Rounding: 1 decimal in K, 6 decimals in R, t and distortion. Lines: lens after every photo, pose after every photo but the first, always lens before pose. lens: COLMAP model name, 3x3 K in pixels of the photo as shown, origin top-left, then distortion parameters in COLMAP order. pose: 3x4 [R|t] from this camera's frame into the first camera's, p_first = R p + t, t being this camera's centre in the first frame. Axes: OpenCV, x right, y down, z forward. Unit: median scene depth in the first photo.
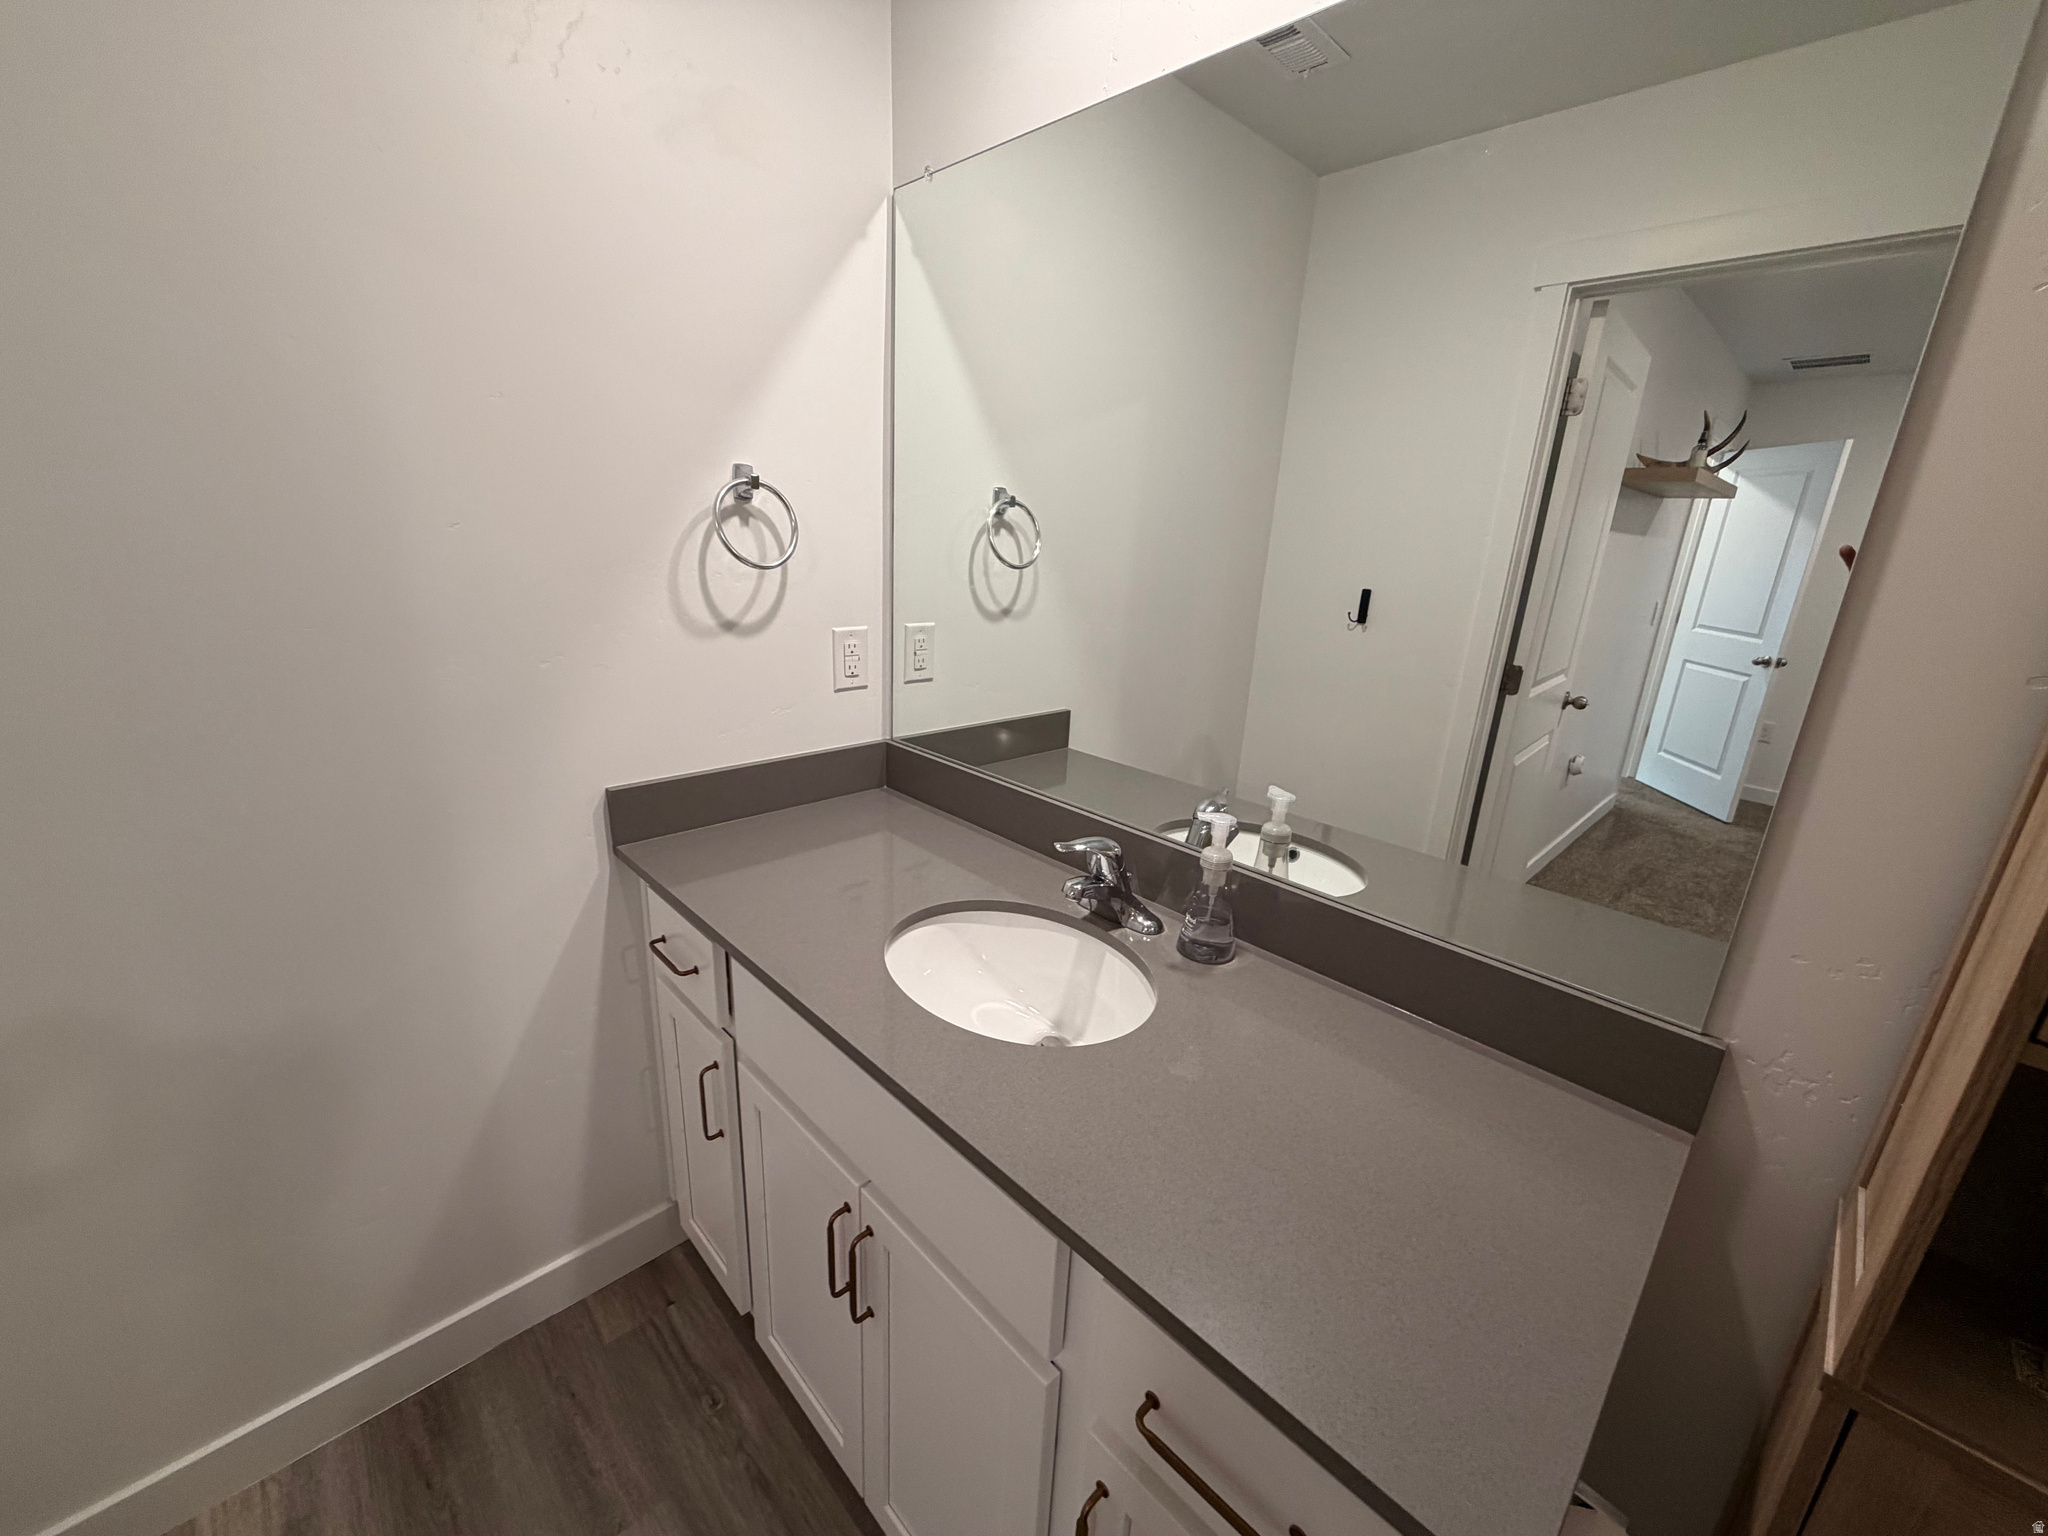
lens RADIAL K [[817.9, 0, 1018.8], [0, 817.9, 767.9], [0, 0, 1]] dist [-0.000725, 0.000245]
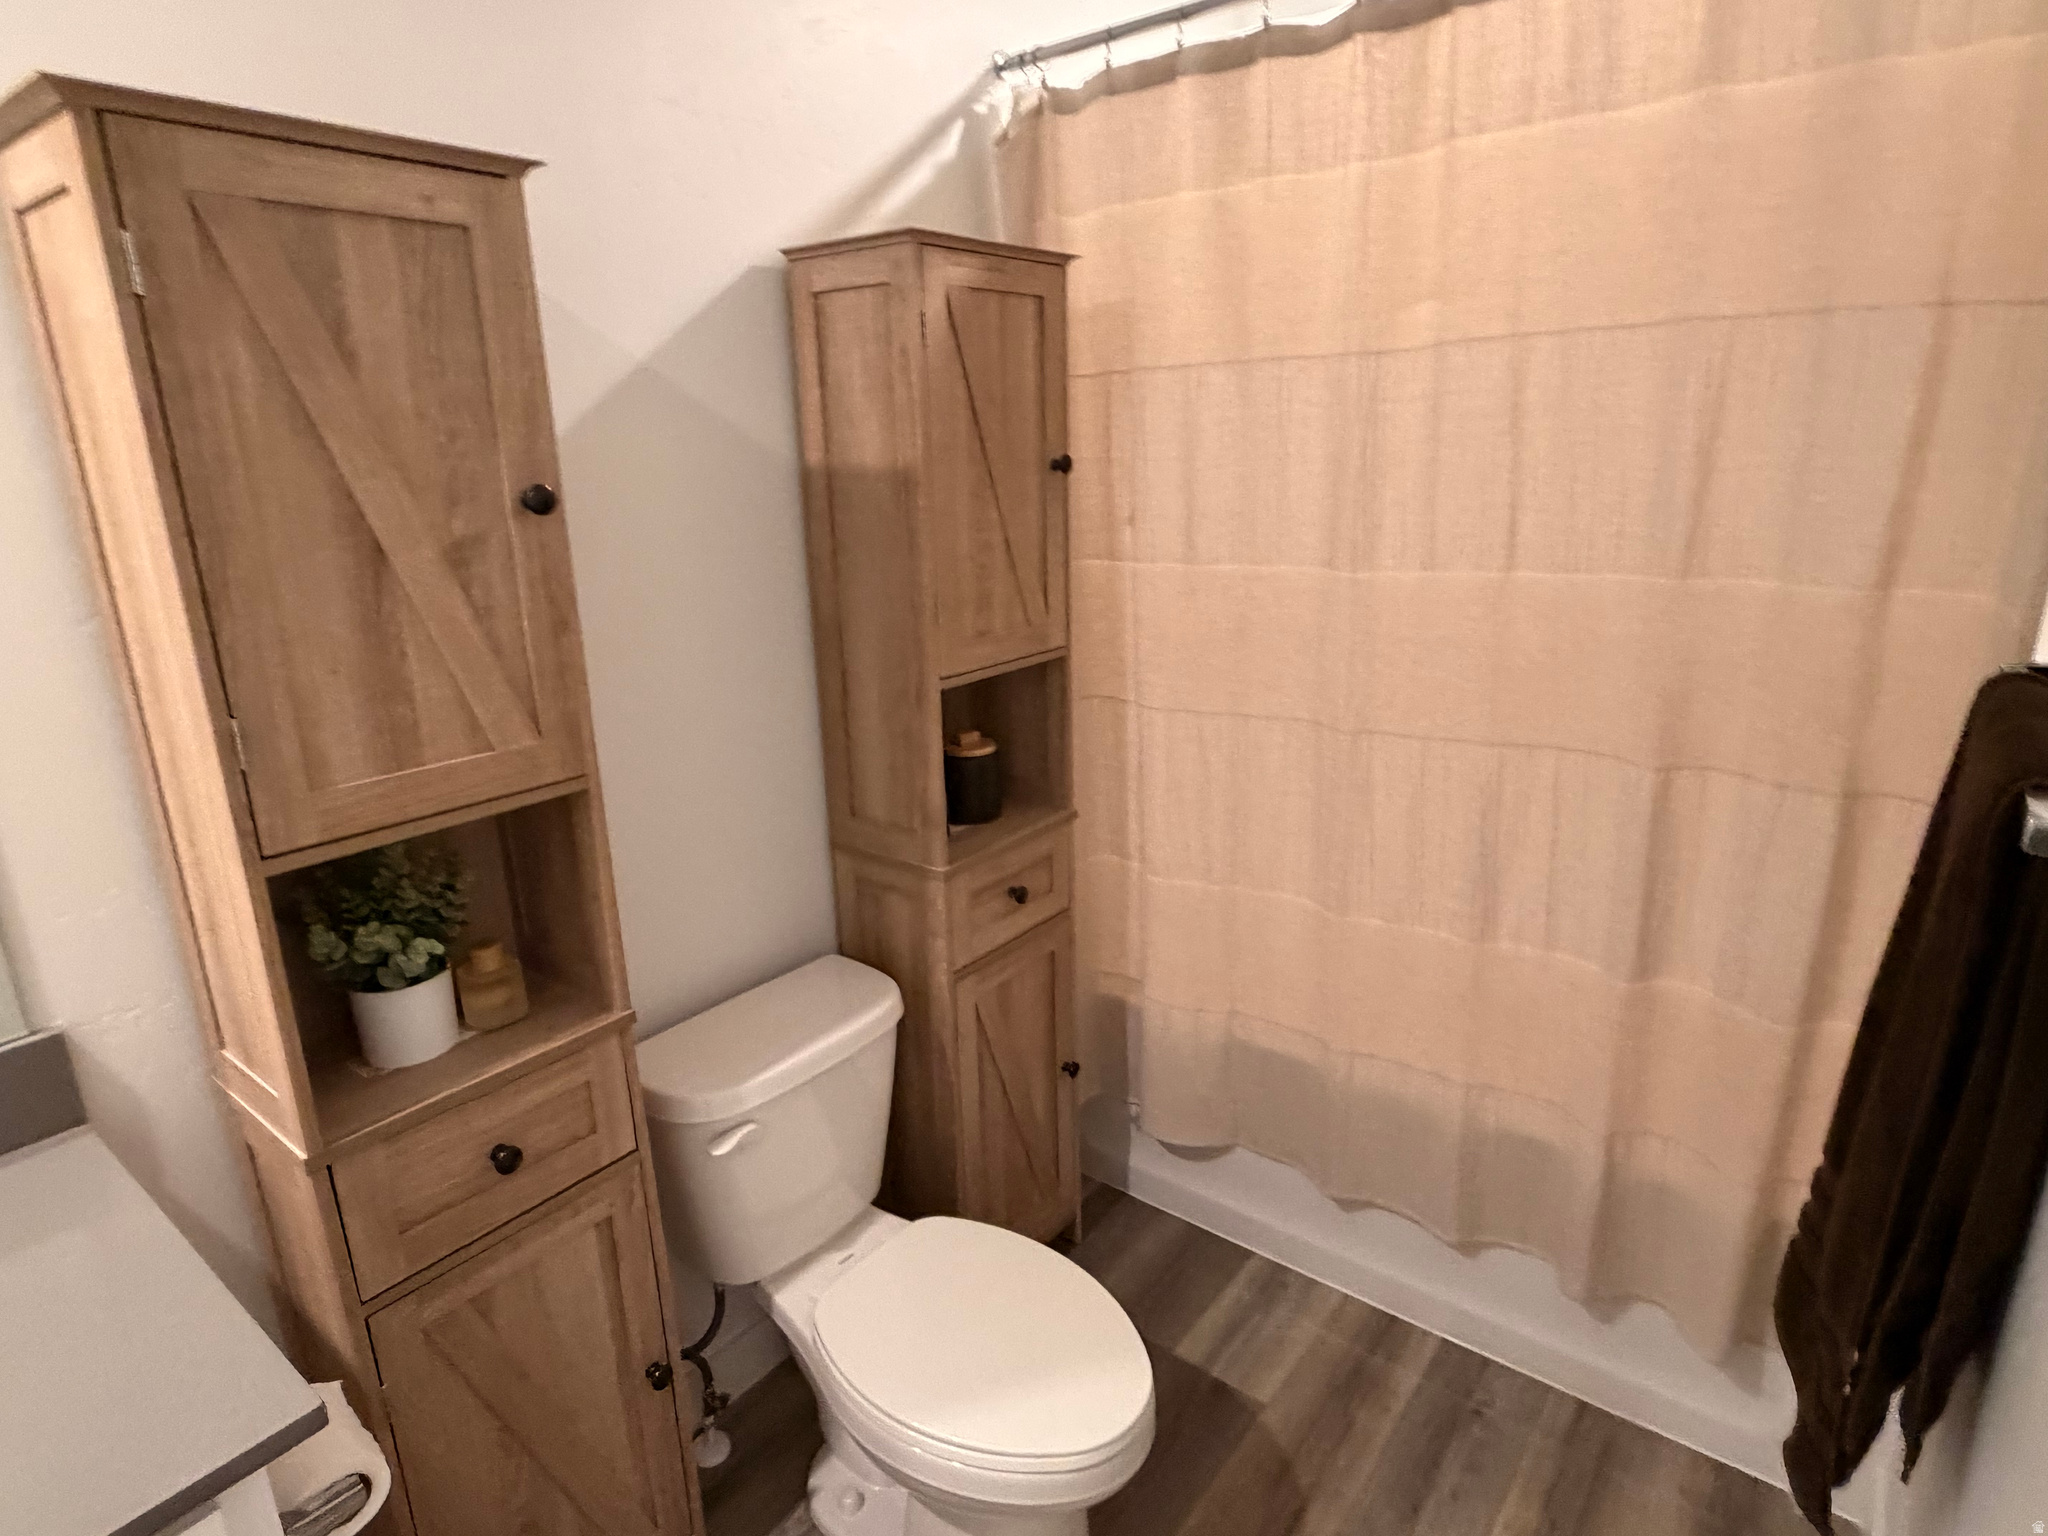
lens RADIAL K [[1129.0, 0, 1015.7], [0, 1129.0, 760.7], [0, 0, 1]] dist [-0.001052, 0.000223]
pose [[-0.140636, -0.310403, 0.940145, -0.473961], [0.304138, 0.890123, 0.339383, -0.060094], [-0.942190, 0.333663, -0.030778, -0.156142]]
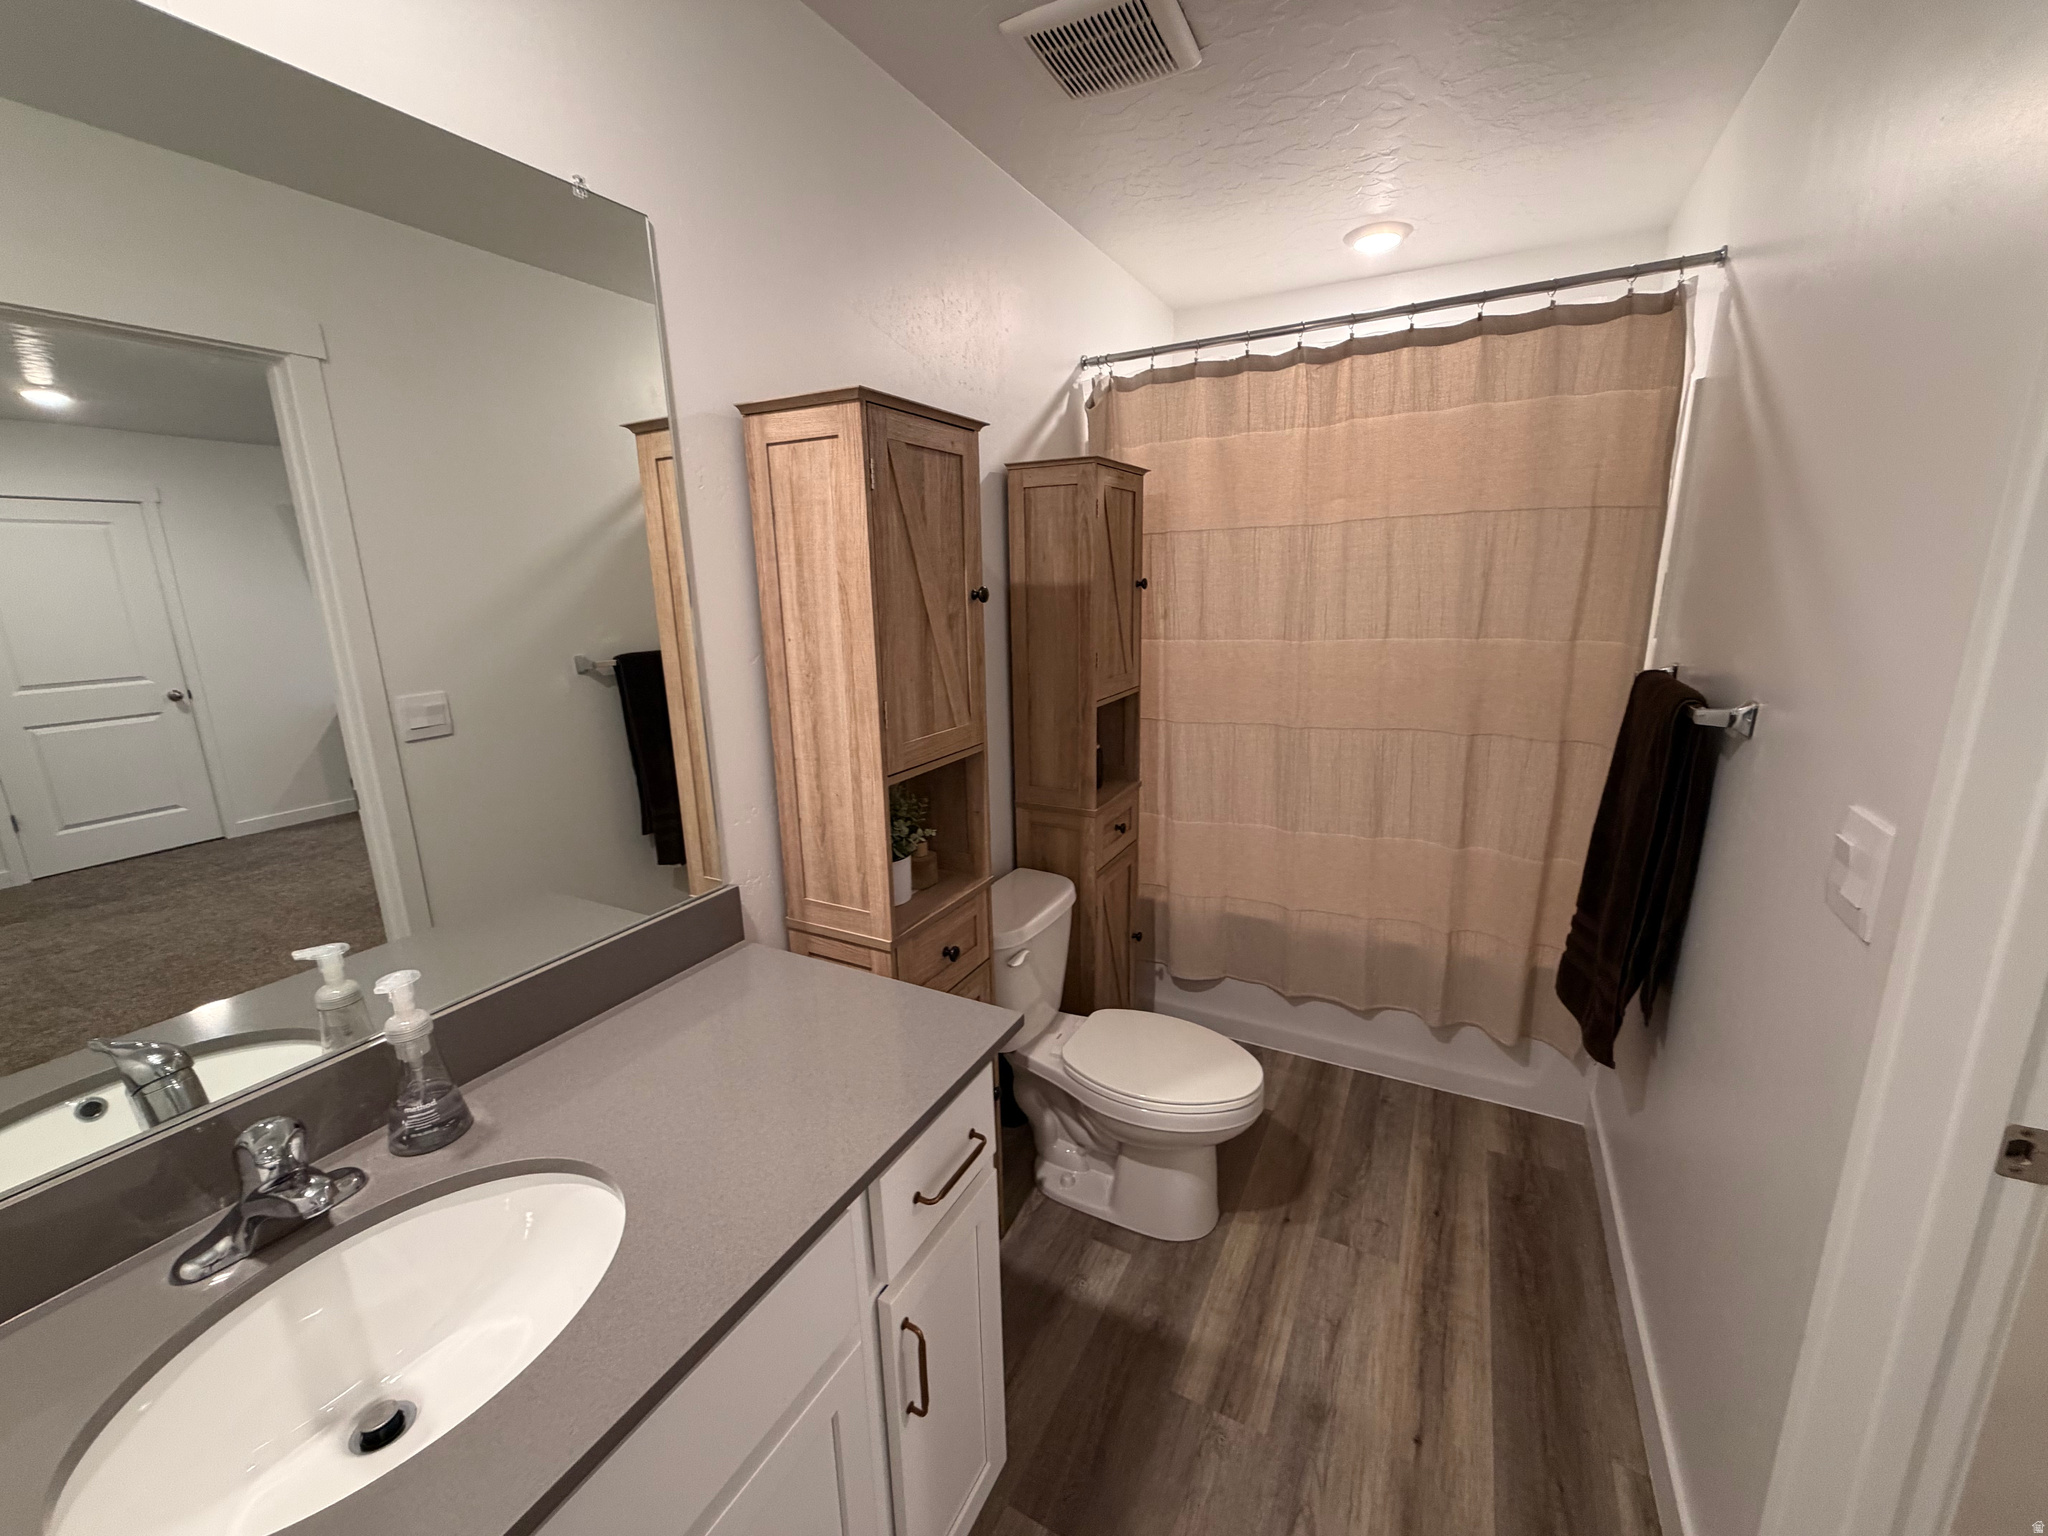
lens RADIAL K [[817.9, 0, 1018.8], [0, 817.9, 767.9], [0, 0, 1]] dist [-0.000725, 0.000245]
pose [[-0.312361, -0.252017, 0.915925, -0.875571], [0.280966, 0.896523, 0.342498, -0.317836], [-0.907463, 0.364327, -0.209231, 0.705419]]
